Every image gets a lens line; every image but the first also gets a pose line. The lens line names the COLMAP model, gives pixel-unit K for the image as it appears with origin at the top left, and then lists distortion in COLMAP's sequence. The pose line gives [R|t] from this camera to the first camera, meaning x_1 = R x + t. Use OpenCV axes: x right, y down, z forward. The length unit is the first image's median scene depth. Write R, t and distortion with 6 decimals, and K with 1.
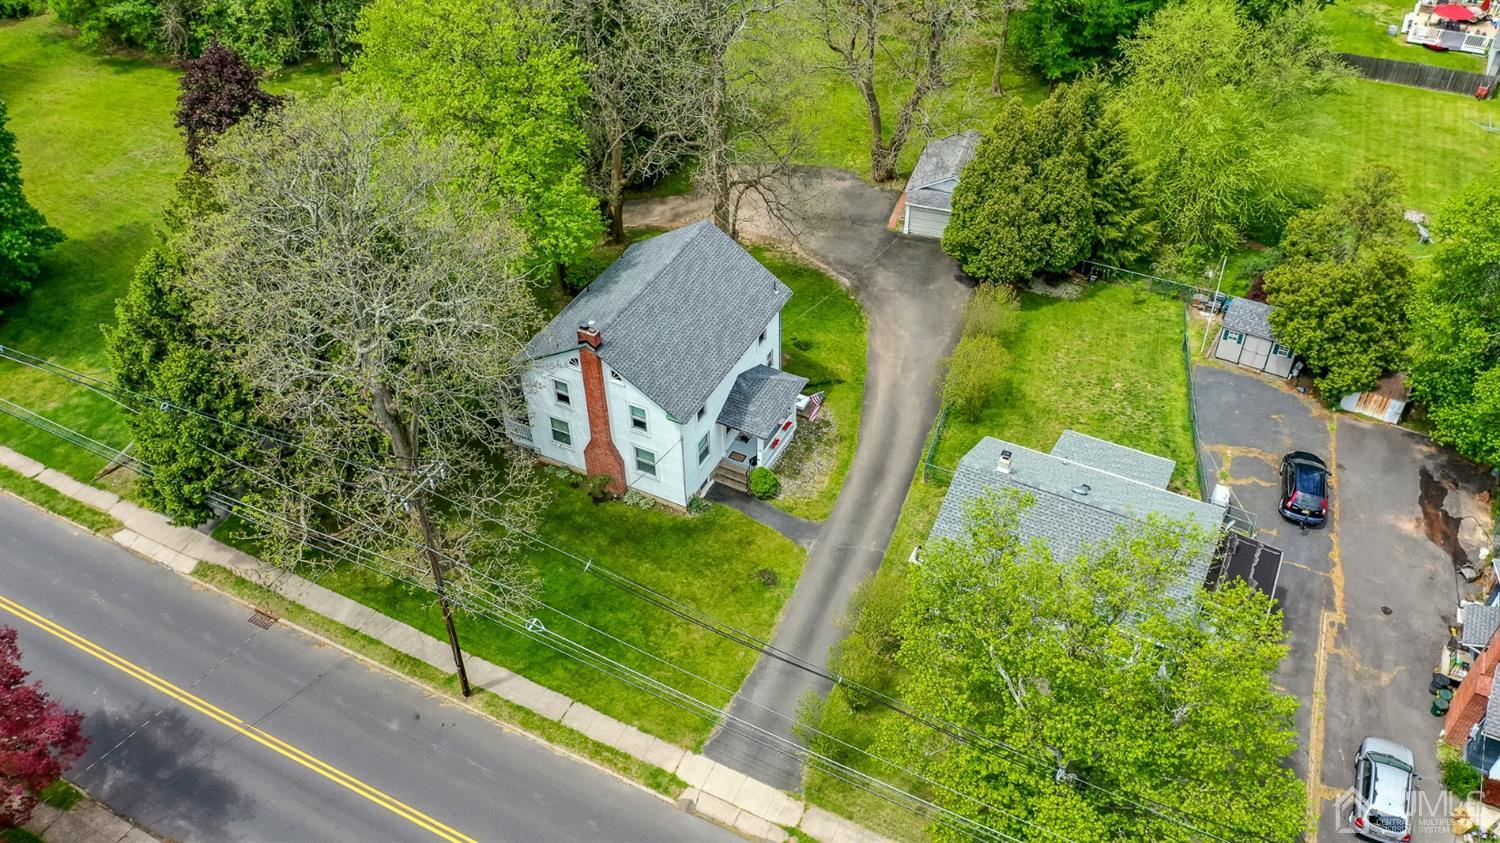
lens RADIAL K [[1173.5, 0, 749.8], [0, 1173.5, 422.7], [0, 0, 1]] dist [0.012824, -0.028412]
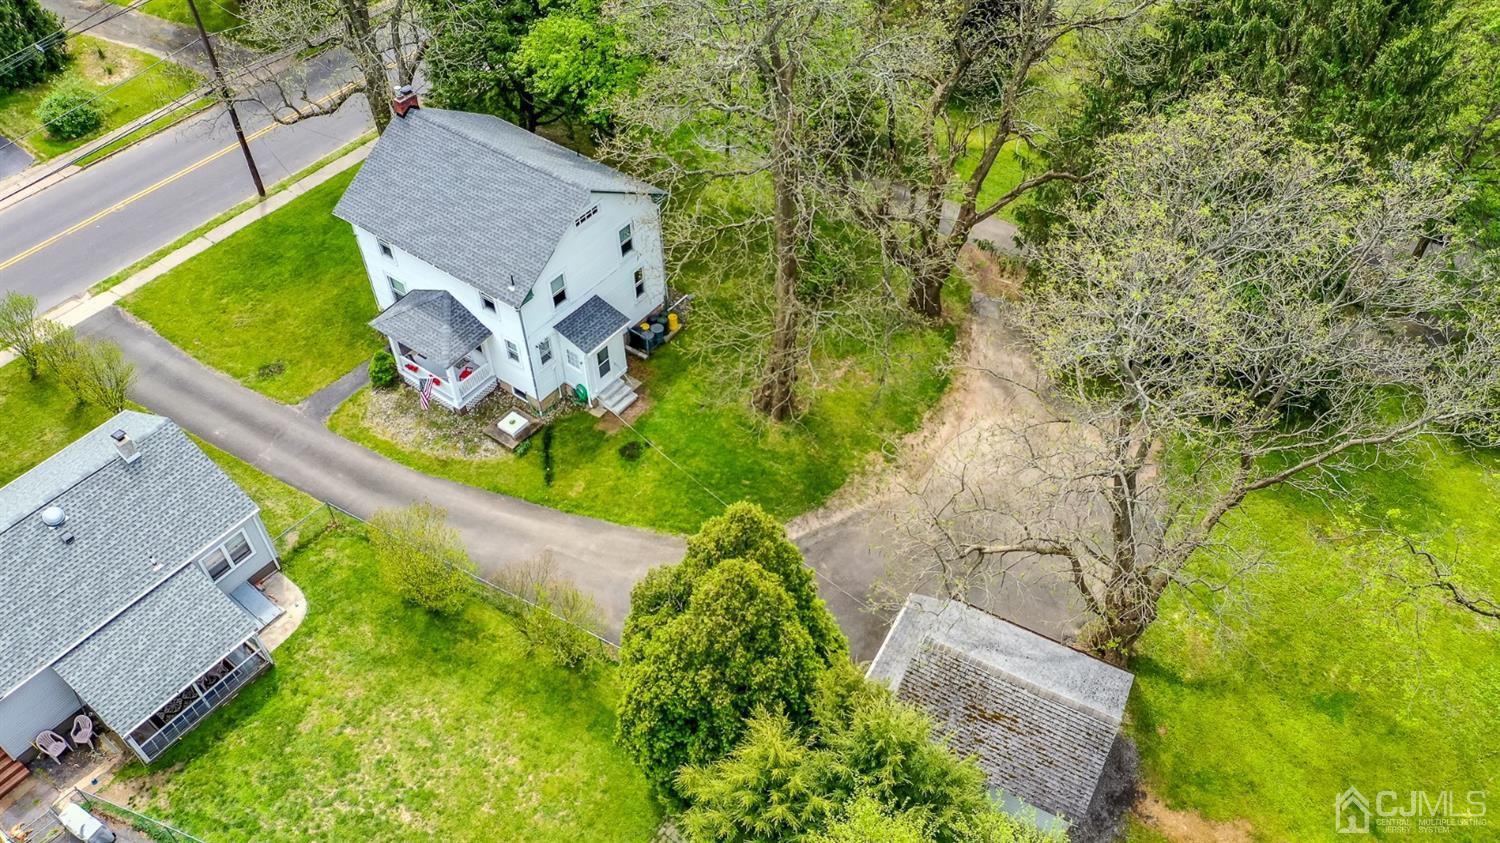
lens RADIAL K [[1173.5, 0, 746.4], [0, 1173.5, 423.4], [0, 0, 1]] dist [0.012824, -0.028412]
pose [[-0.170953, 0.713299, -0.679691, 0.703330], [-0.646191, 0.439592, 0.623856, -0.782570], [0.743782, 0.545860, 0.385777, 1.004579]]
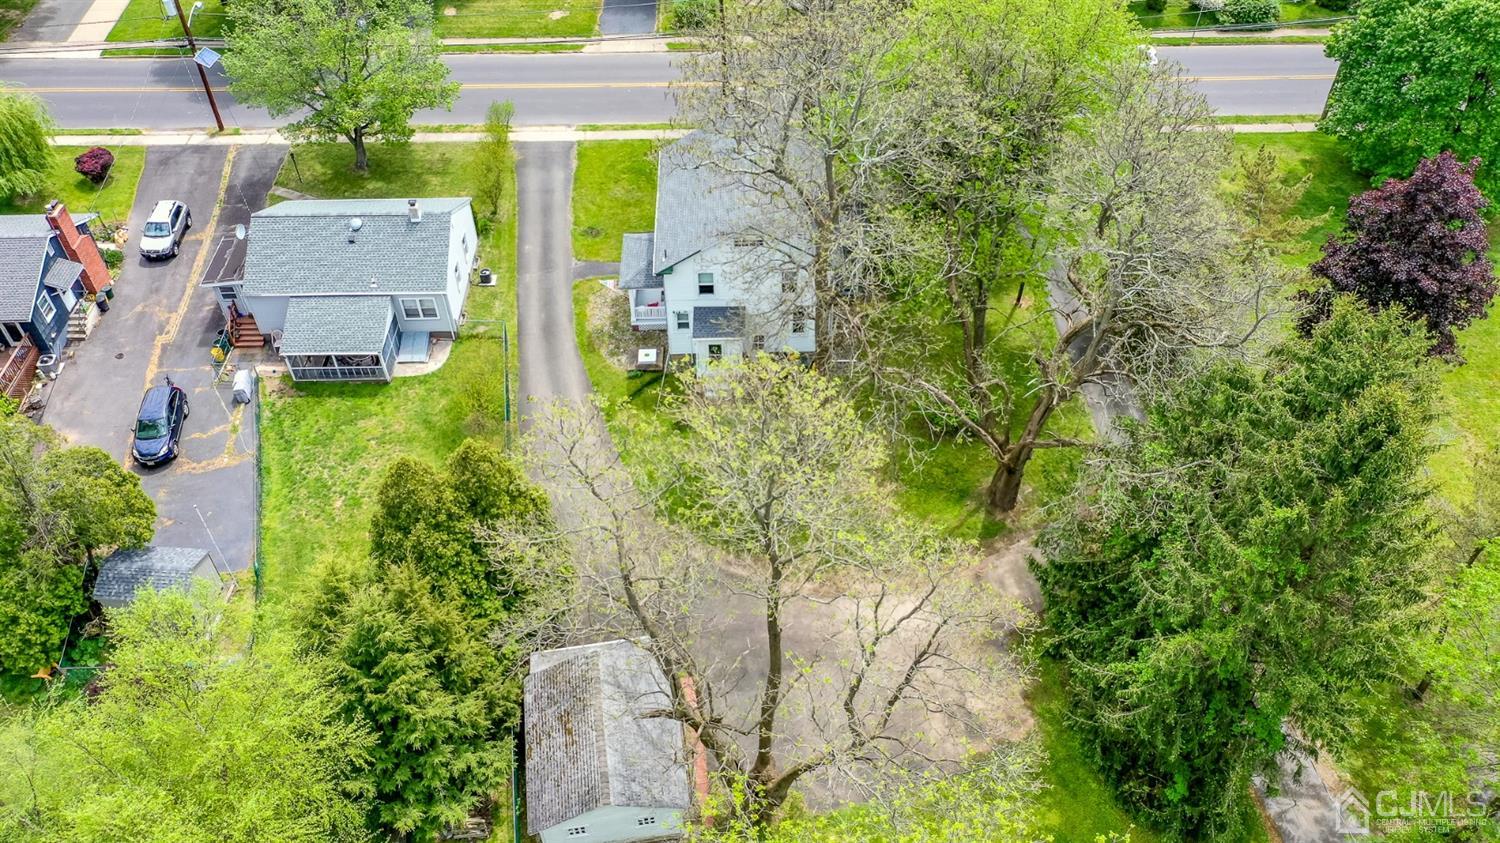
lens RADIAL K [[1173.5, 0, 752.7], [0, 1173.5, 418.3], [0, 0, 1]] dist [0.012824, -0.028412]
pose [[-0.882197, 0.349957, -0.315054, 0.375590], [-0.300471, 0.096786, 0.948868, -1.258766], [0.362556, 0.931752, 0.019768, 1.323907]]
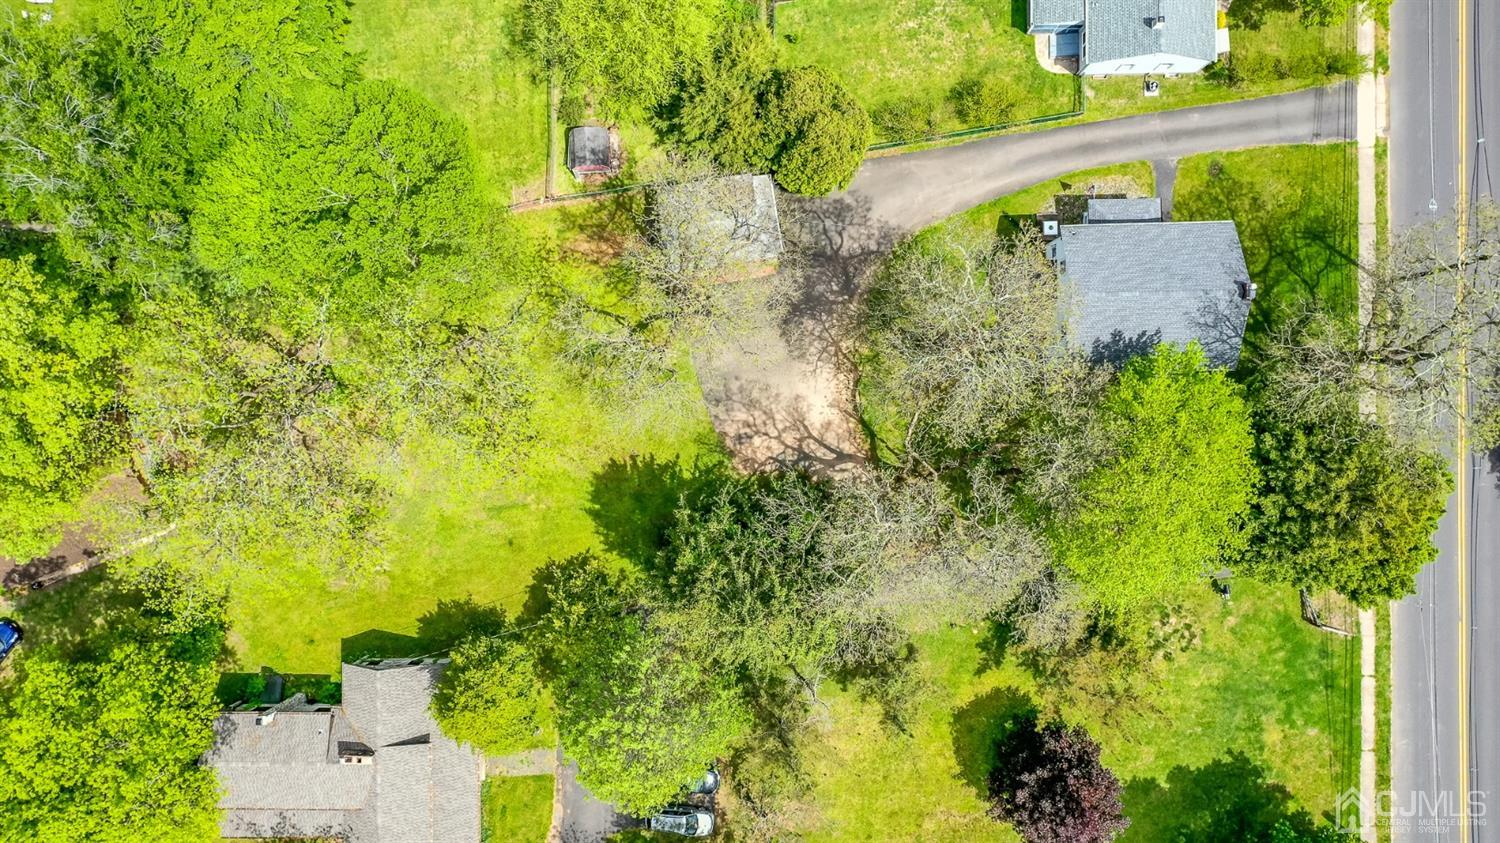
lens RADIAL K [[1173.5, 0, 744.8], [0, 1173.5, 425.1], [0, 0, 1]] dist [0.012824, -0.028412]
pose [[-0.467560, -0.883873, 0.012512, -0.012433], [0.618290, -0.316887, 0.719236, -1.565057], [-0.631748, 0.344022, 0.694653, 0.464334]]
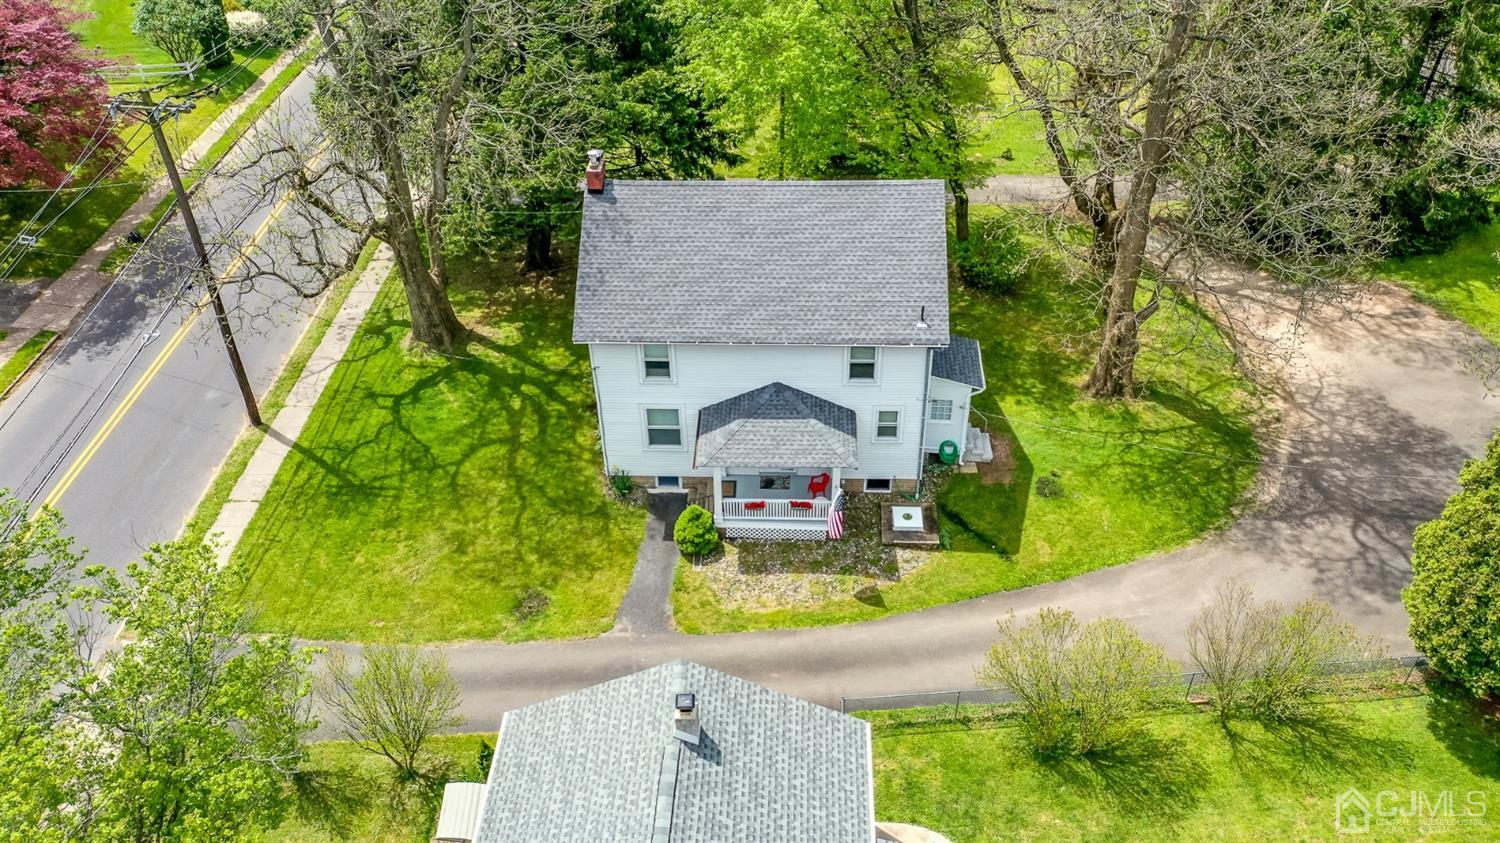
lens RADIAL K [[1173.5, 0, 757.6], [0, 1173.5, 421.0], [0, 0, 1]] dist [0.012824, -0.028412]
pose [[0.420457, 0.563464, -0.711143, 0.515209], [-0.601510, 0.759898, 0.246456, -0.199896], [0.679265, 0.324136, 0.658433, 0.659075]]
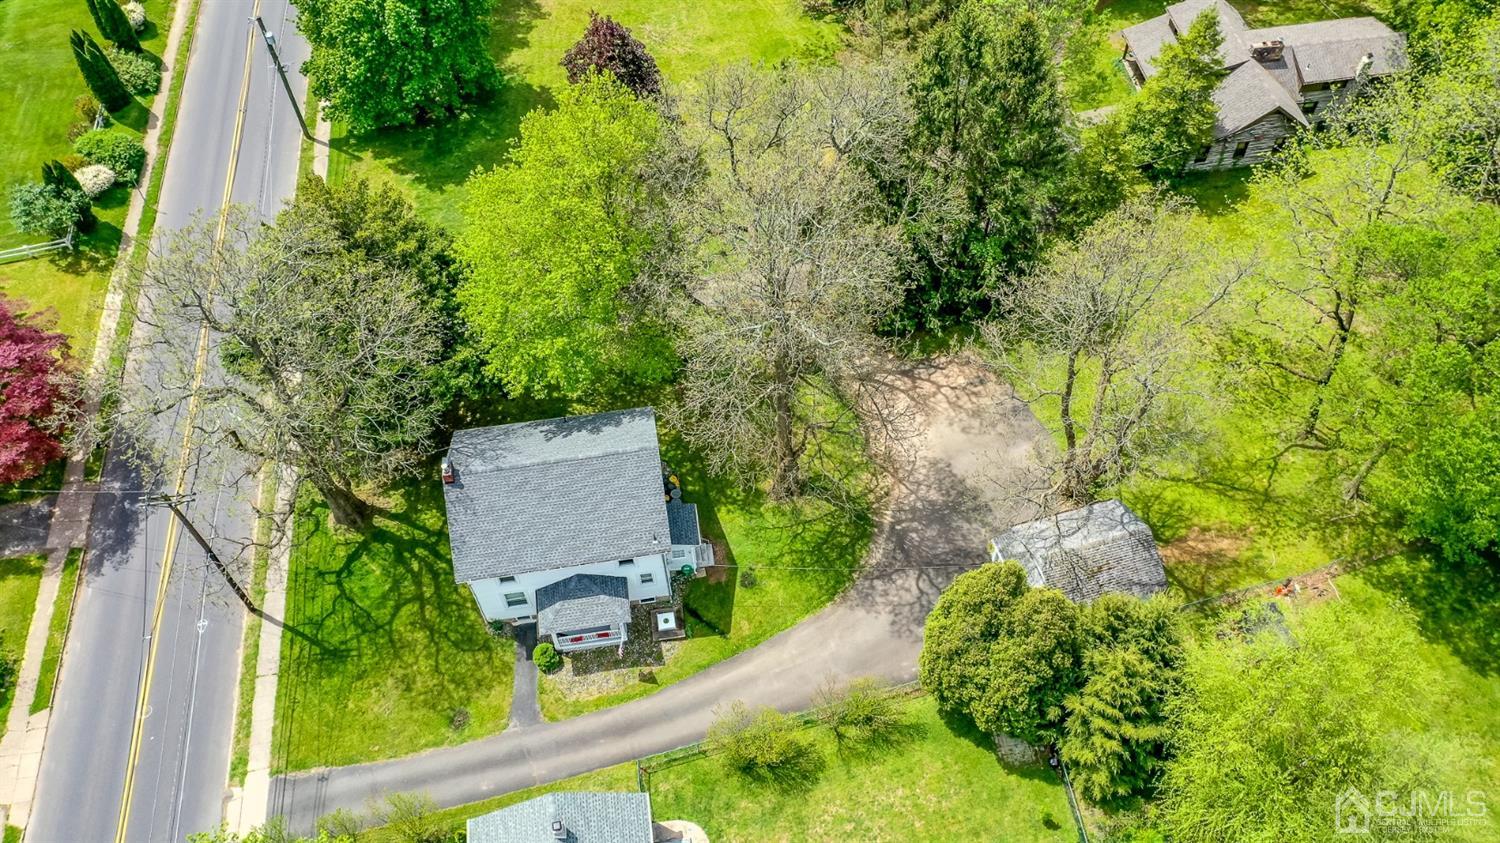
lens RADIAL K [[1173.5, 0, 754.3], [0, 1173.5, 425.5], [0, 0, 1]] dist [0.012824, -0.028412]
pose [[0.583682, 0.663027, -0.468733, 0.579459], [-0.538556, 0.748137, 0.387618, -0.749012], [0.607678, 0.026193, 0.793751, 0.257137]]
